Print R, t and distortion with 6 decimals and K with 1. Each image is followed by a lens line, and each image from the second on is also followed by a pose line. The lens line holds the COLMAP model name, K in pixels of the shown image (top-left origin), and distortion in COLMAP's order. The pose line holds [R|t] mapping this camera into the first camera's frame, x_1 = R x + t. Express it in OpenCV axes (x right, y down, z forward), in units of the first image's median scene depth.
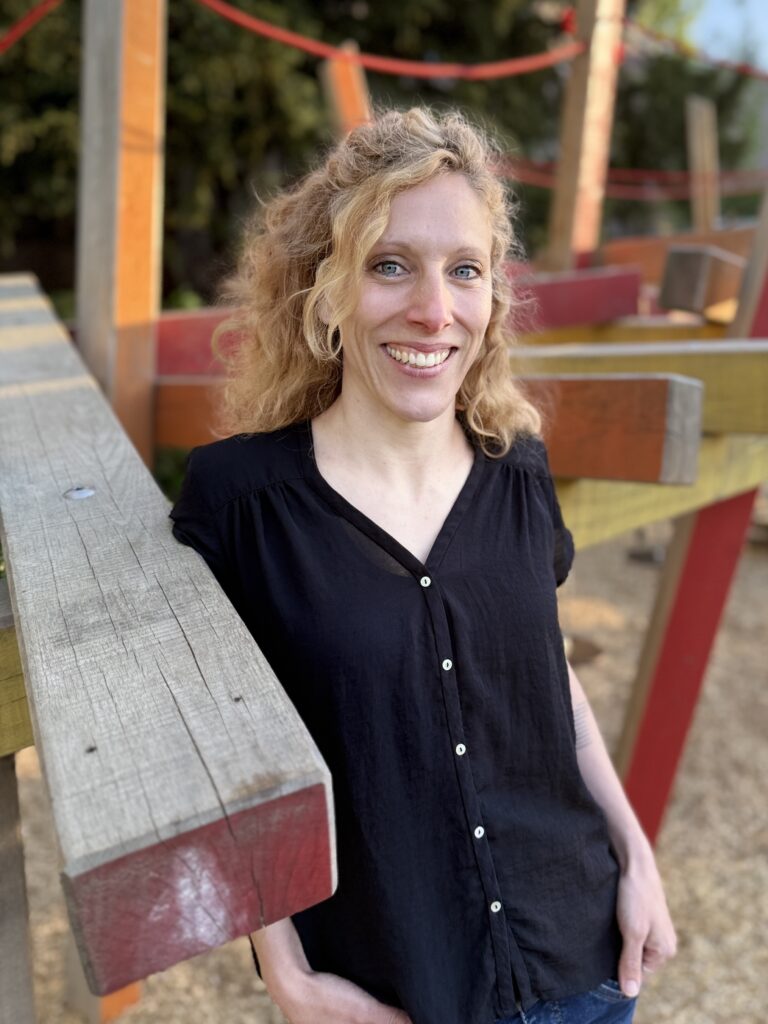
lens RADIAL K [[838.6, 0, 458.3], [0, 838.6, 491.5], [0, 0, 1]] dist [0.003655, -0.005799]
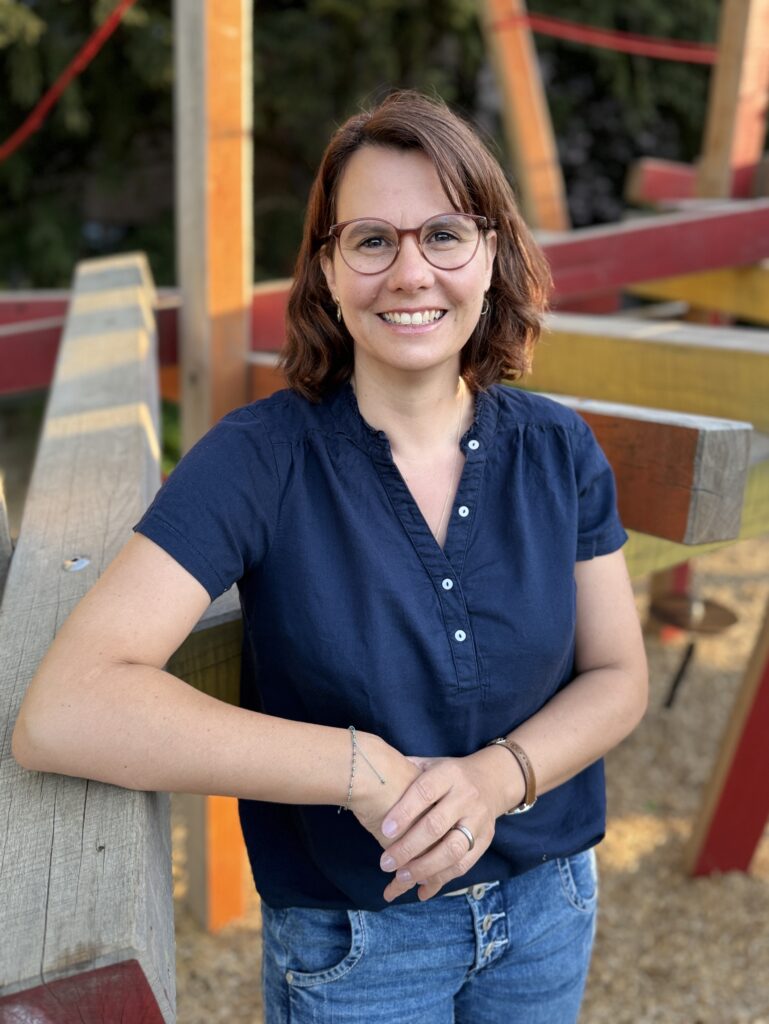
lens RADIAL K [[864.3, 0, 407.6], [0, 864.3, 500.9], [0, 0, 1]] dist [-0.007853, -0.005389]
pose [[0.963199, 0.043594, -0.265230, 0.450322], [-0.008833, 0.991361, 0.130865, -0.396211], [0.268643, -0.123706, 0.955263, 0.079056]]
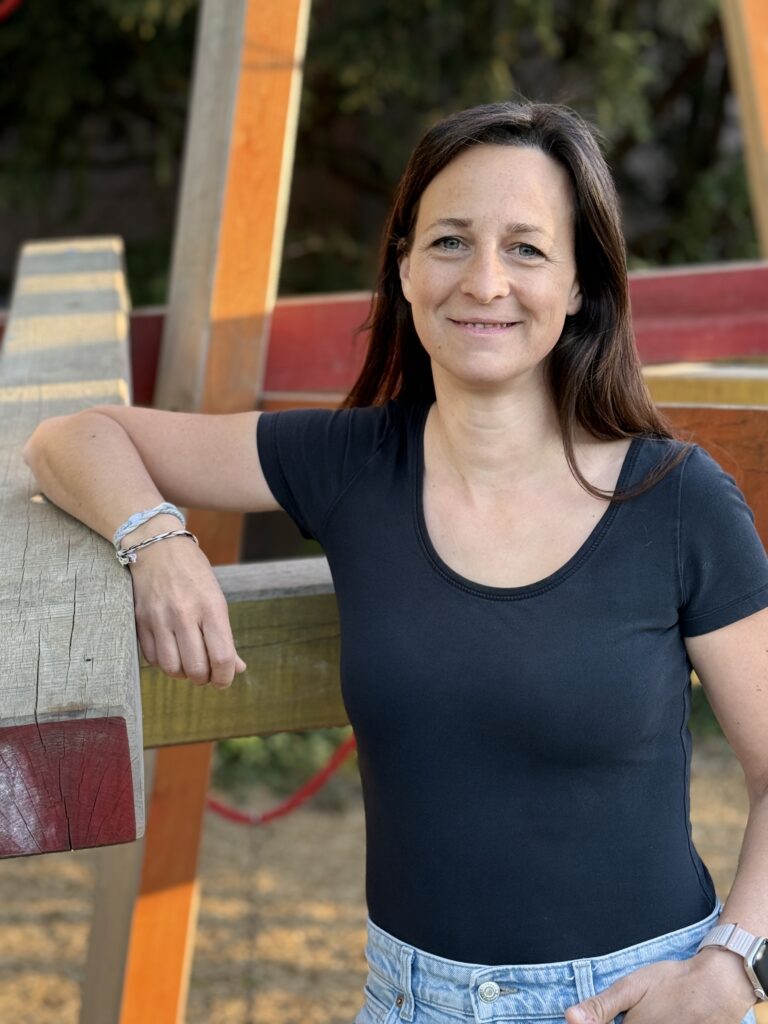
lens RADIAL K [[1797.0, 0, 386.9], [0, 1797.0, 522.2], [0, 0, 1]] dist [0.099926, 0.000000]
pose [[0.930400, 0.068438, -0.360101, 1.012456], [-0.098245, 0.993030, -0.065110, 0.201494], [0.353136, 0.095956, 0.930638, -1.156714]]
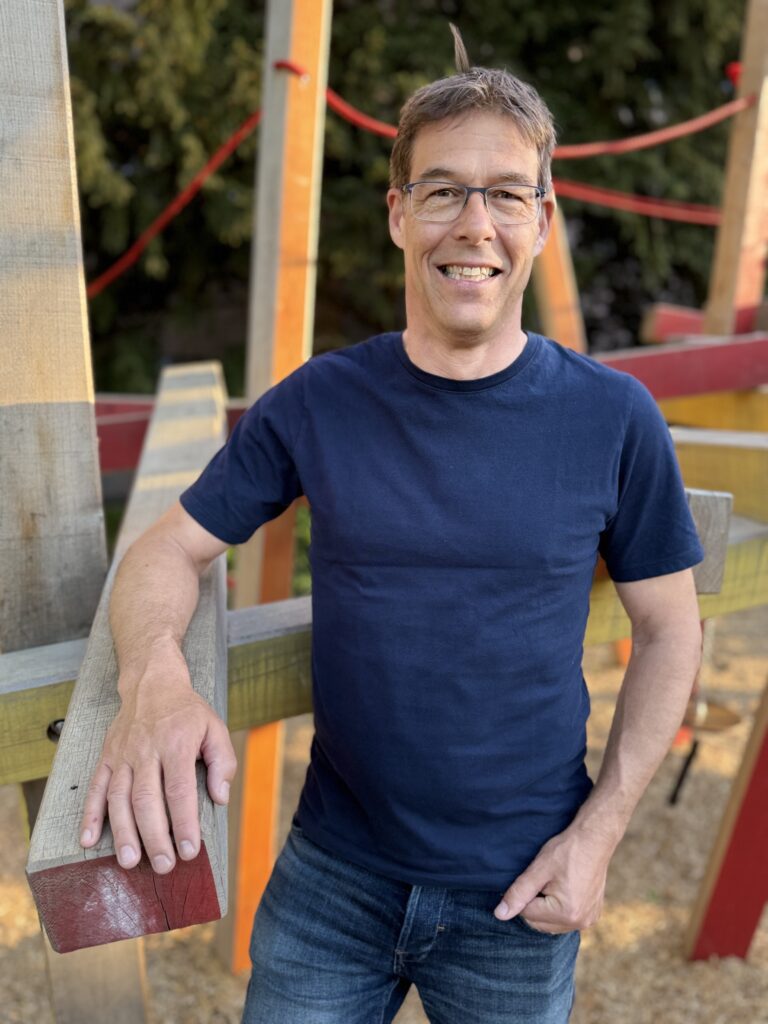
lens RADIAL K [[801.4, 0, 382.6], [0, 801.4, 534.5], [0, 0, 1]] dist [0.017888, -0.030386]
pose [[0.941668, 0.056209, -0.331817, 0.522480], [-0.049735, 0.998370, 0.027978, -0.205980], [0.332849, -0.009843, 0.942929, -0.154369]]
